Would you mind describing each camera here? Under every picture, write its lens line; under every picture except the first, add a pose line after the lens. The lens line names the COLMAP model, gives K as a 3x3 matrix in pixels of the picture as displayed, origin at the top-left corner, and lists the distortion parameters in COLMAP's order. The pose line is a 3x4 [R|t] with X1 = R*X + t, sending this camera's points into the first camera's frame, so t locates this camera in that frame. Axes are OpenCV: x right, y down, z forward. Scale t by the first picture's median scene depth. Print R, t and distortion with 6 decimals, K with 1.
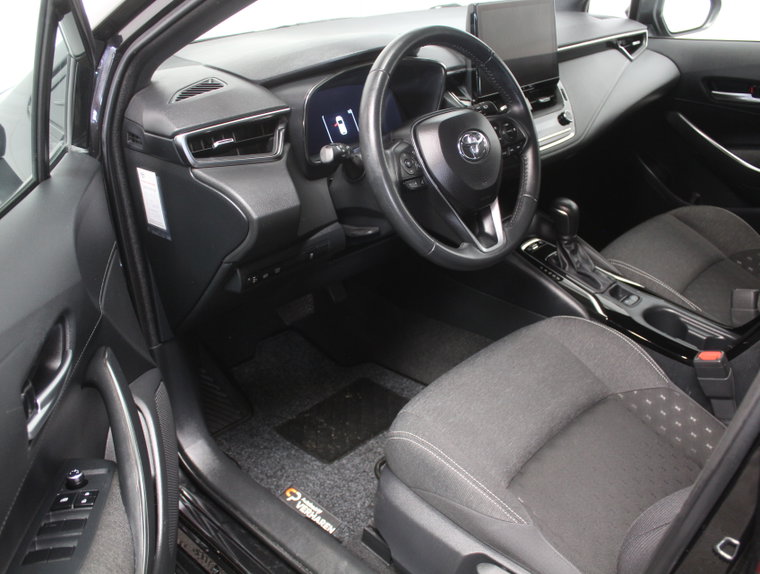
lens RADIAL K [[716.1, 0, 380.0], [0, 716.1, 287.0], [0, 0, 1]] dist [-0.186554, 0.212764]
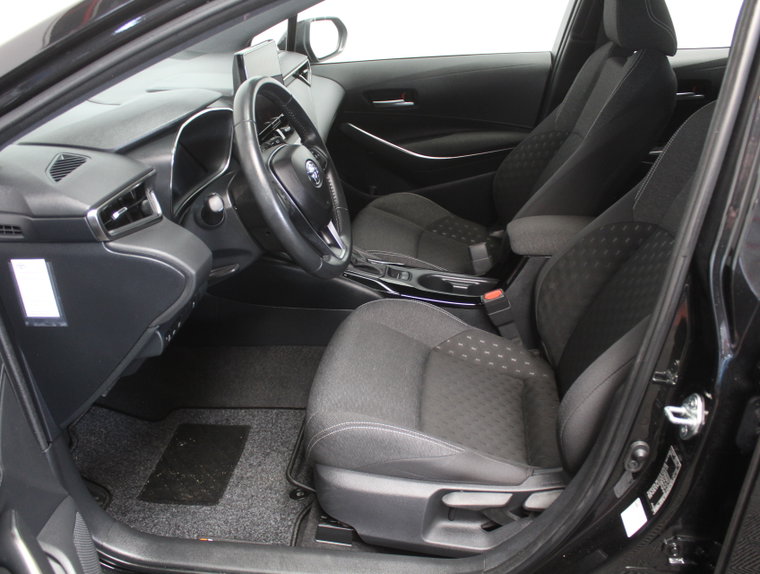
lens RADIAL K [[716.1, 0, 380.0], [0, 716.1, 287.0], [0, 0, 1]] dist [-0.186554, 0.212764]
pose [[0.798142, -0.262142, 0.542449, -0.383348], [0.285063, 0.957530, 0.043300, -0.030943], [-0.530762, 0.120073, 0.838972, -0.017370]]
